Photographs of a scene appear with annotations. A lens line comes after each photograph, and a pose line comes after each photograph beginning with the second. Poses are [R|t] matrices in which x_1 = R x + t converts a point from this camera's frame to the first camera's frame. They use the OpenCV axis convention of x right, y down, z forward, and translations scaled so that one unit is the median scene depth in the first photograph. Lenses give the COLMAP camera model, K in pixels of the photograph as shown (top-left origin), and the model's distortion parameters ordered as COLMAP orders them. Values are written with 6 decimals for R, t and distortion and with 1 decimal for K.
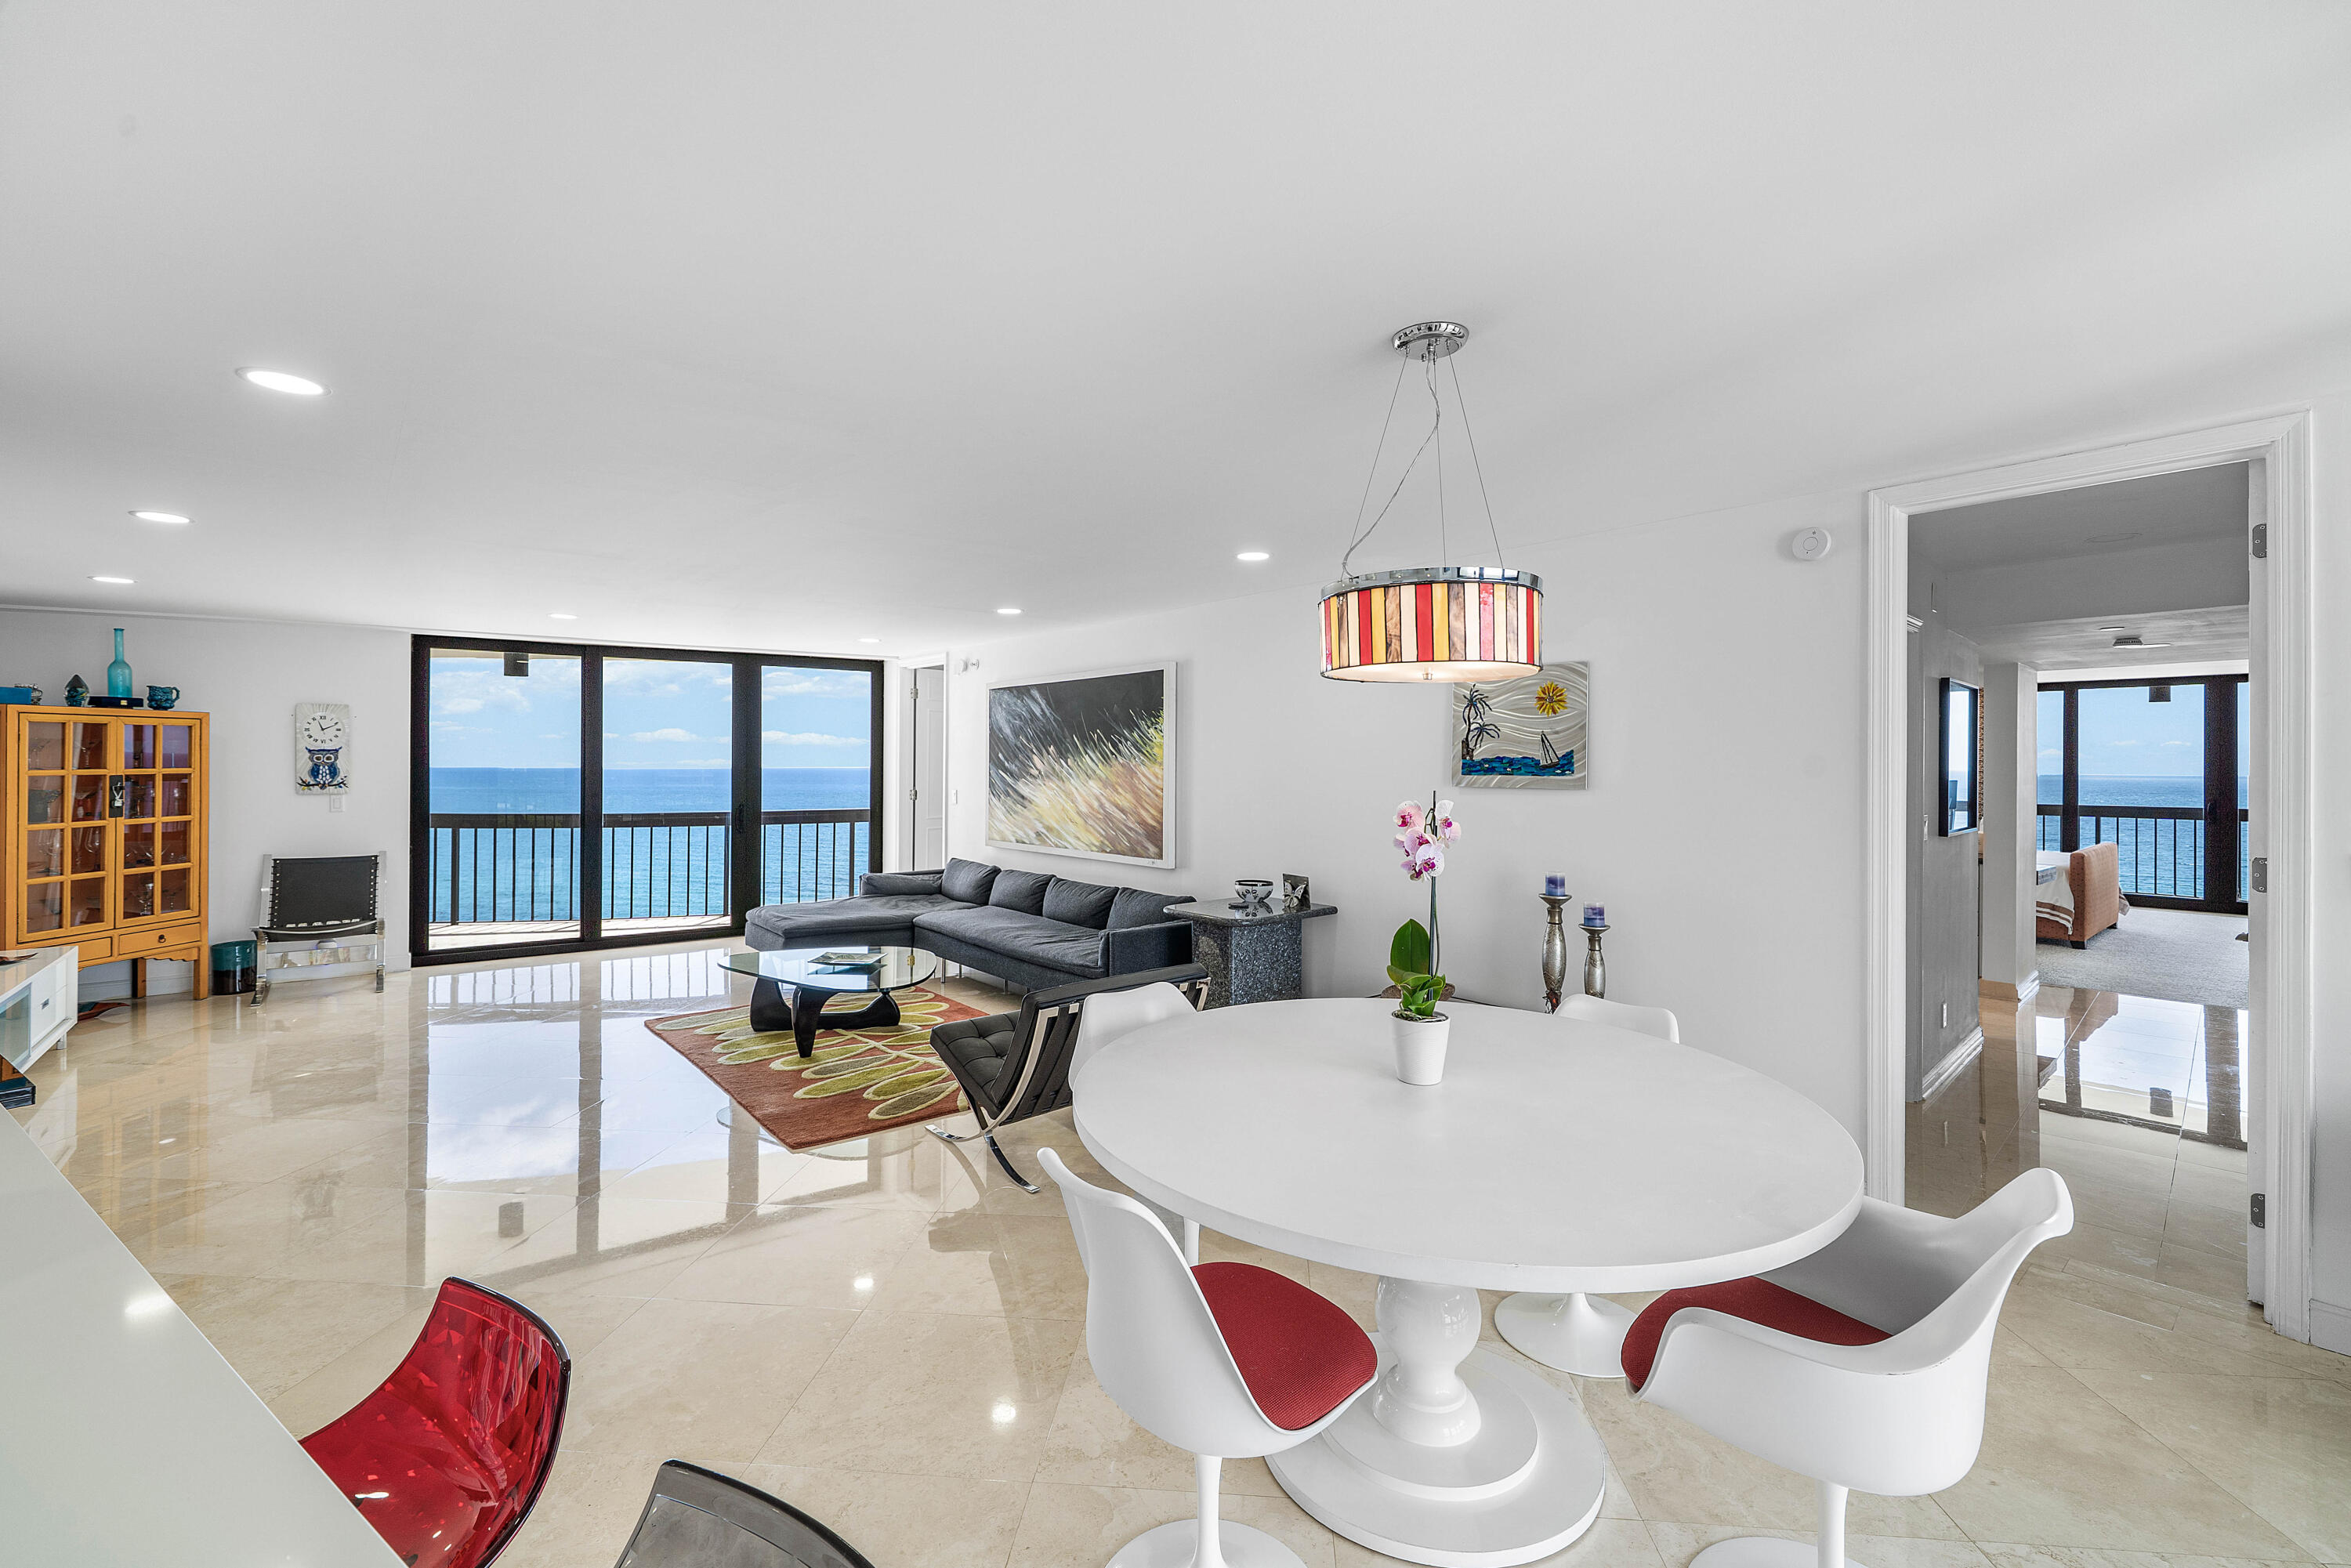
lens RADIAL K [[1001.8, 0, 1156.4], [0, 1001.8, 757.1], [0, 0, 1]] dist [-0.000337, 0.000478]
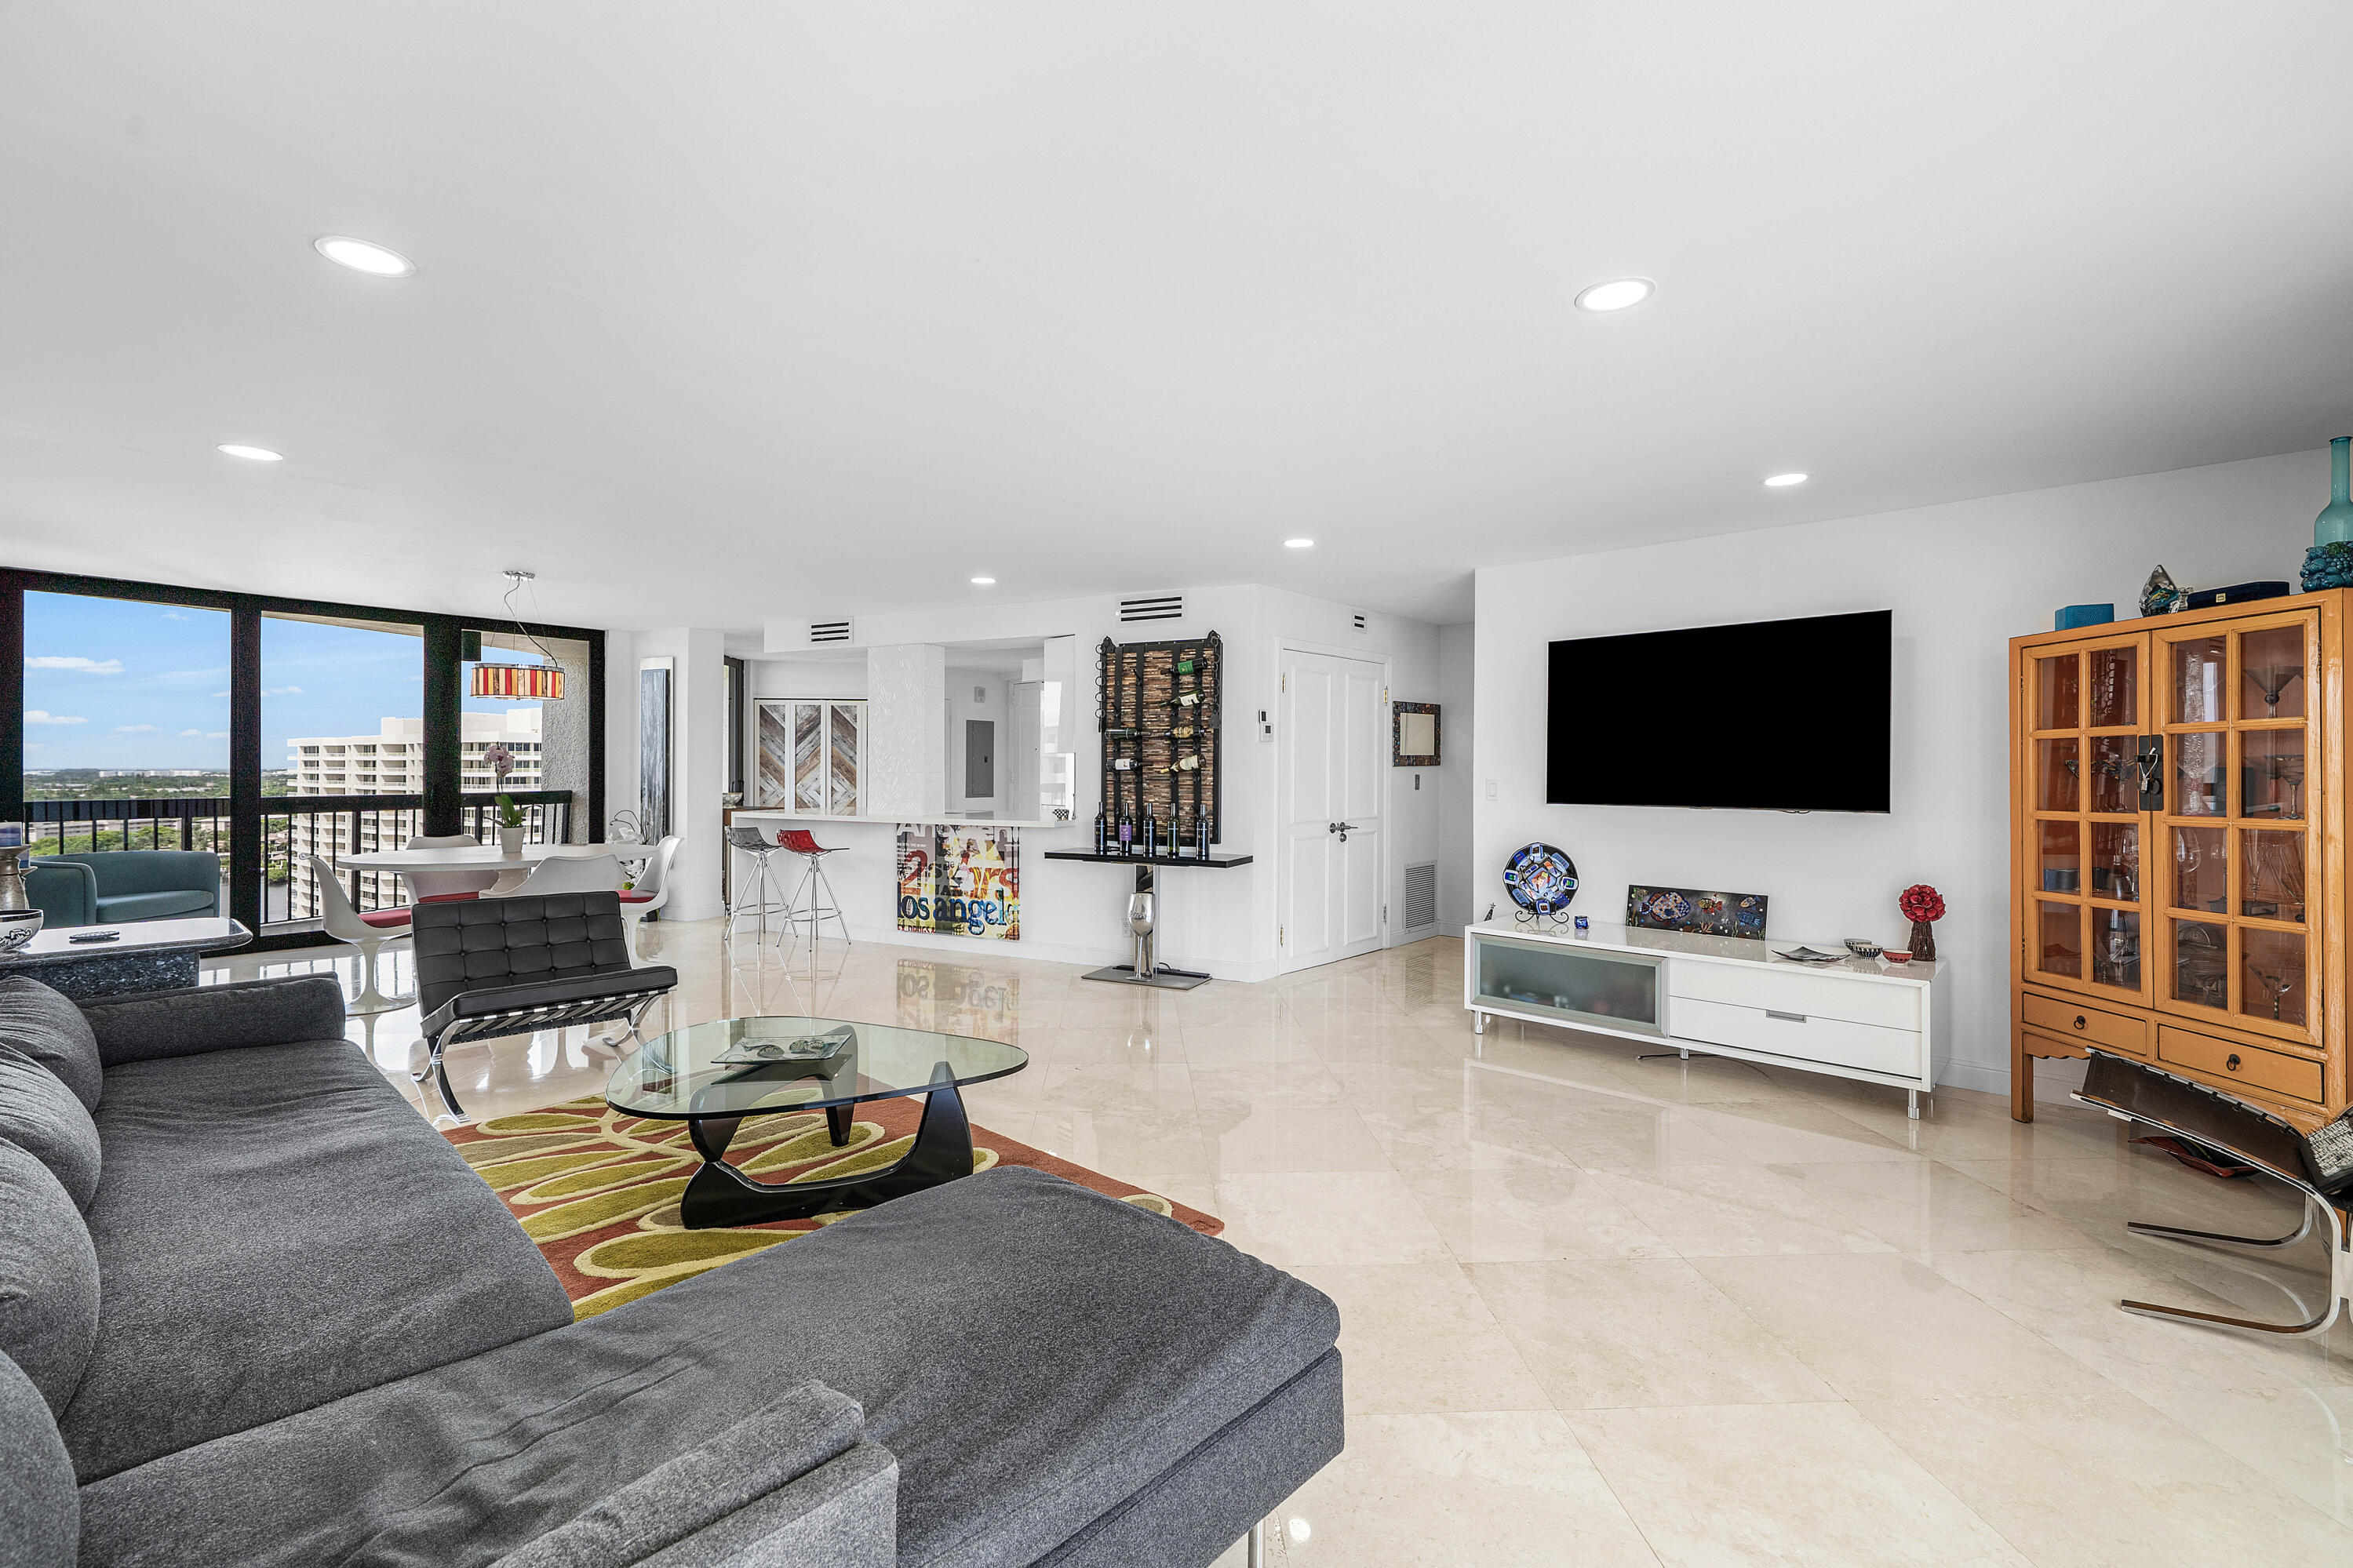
lens RADIAL K [[1002.5, 0, 1162.2], [0, 1002.5, 769.5], [0, 0, 1]] dist [-0.000337, 0.000478]
pose [[-0.991220, -0.005295, -0.132114, -0.396250], [-0.004802, 0.999980, -0.004054, 0.039860], [0.132133, -0.003384, -0.991226, 1.400612]]
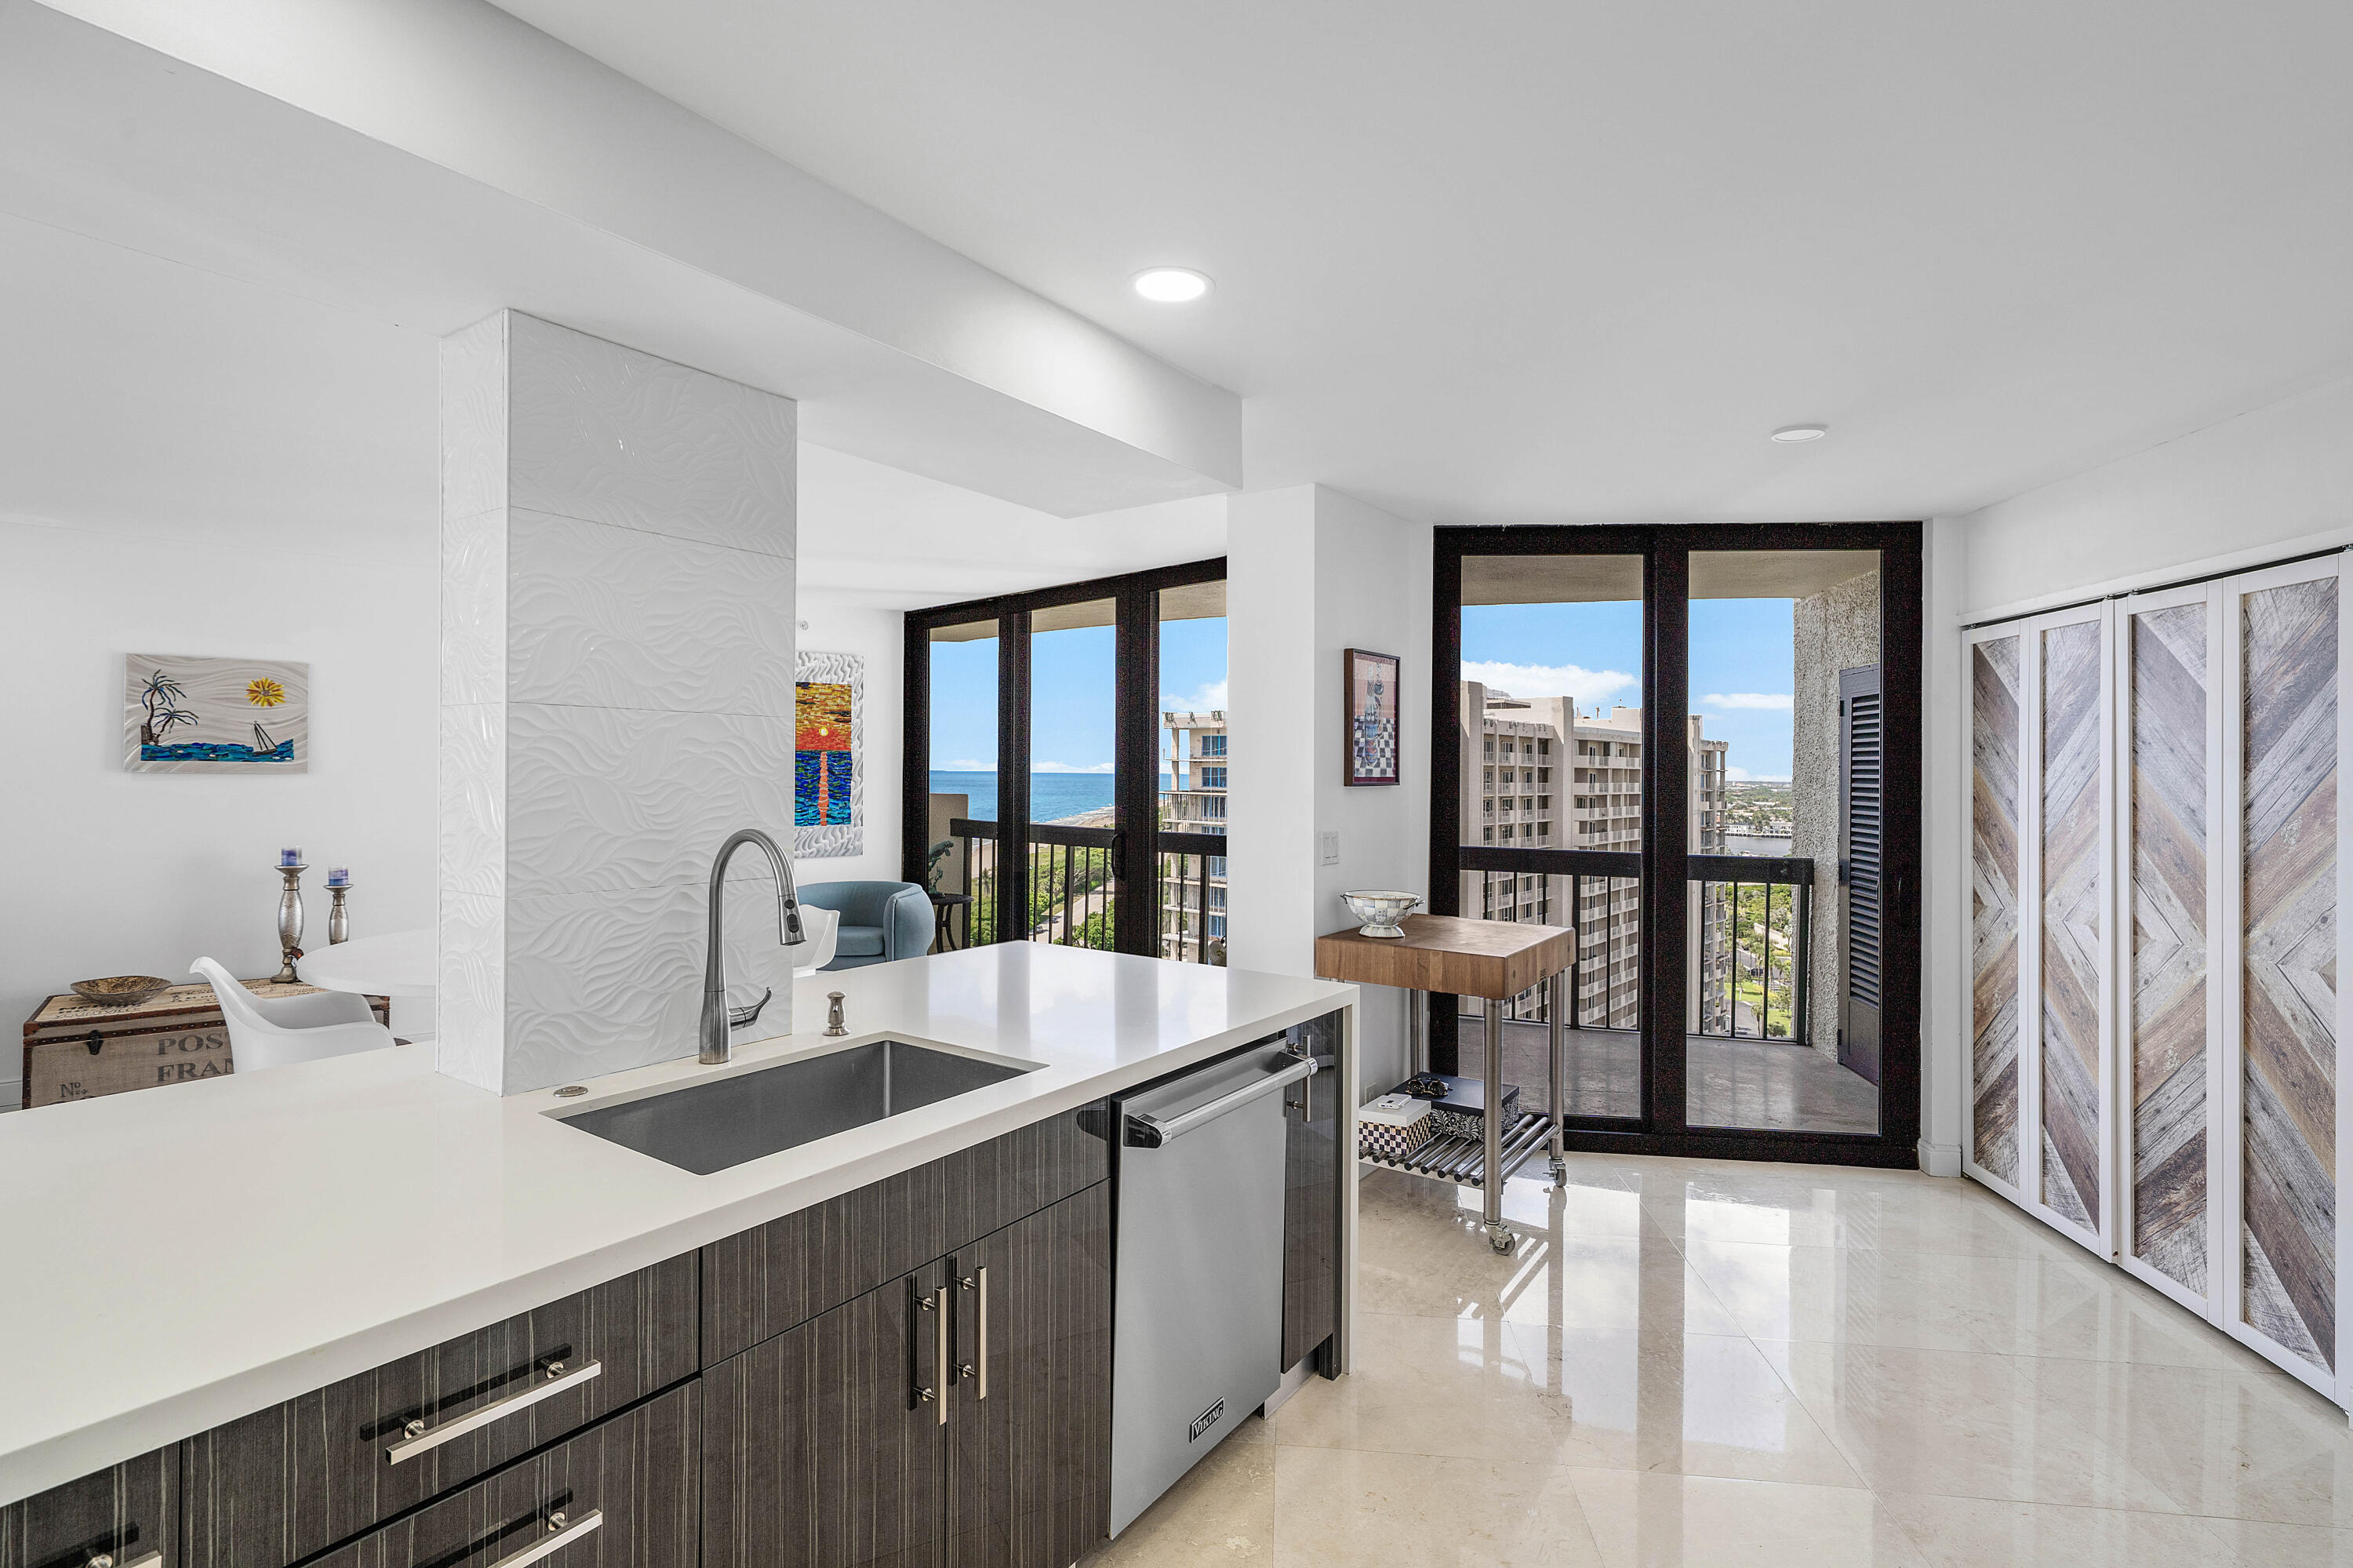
lens RADIAL K [[1109.8, 0, 1193.6], [0, 1109.8, 785.2], [0, 0, 1]] dist [0.013918, -0.006450]
pose [[-0.004099, -0.017970, 0.999830, -0.587805], [-0.020009, 0.999640, 0.017884, 0.001275], [-0.999791, -0.019933, -0.004457, -0.021113]]
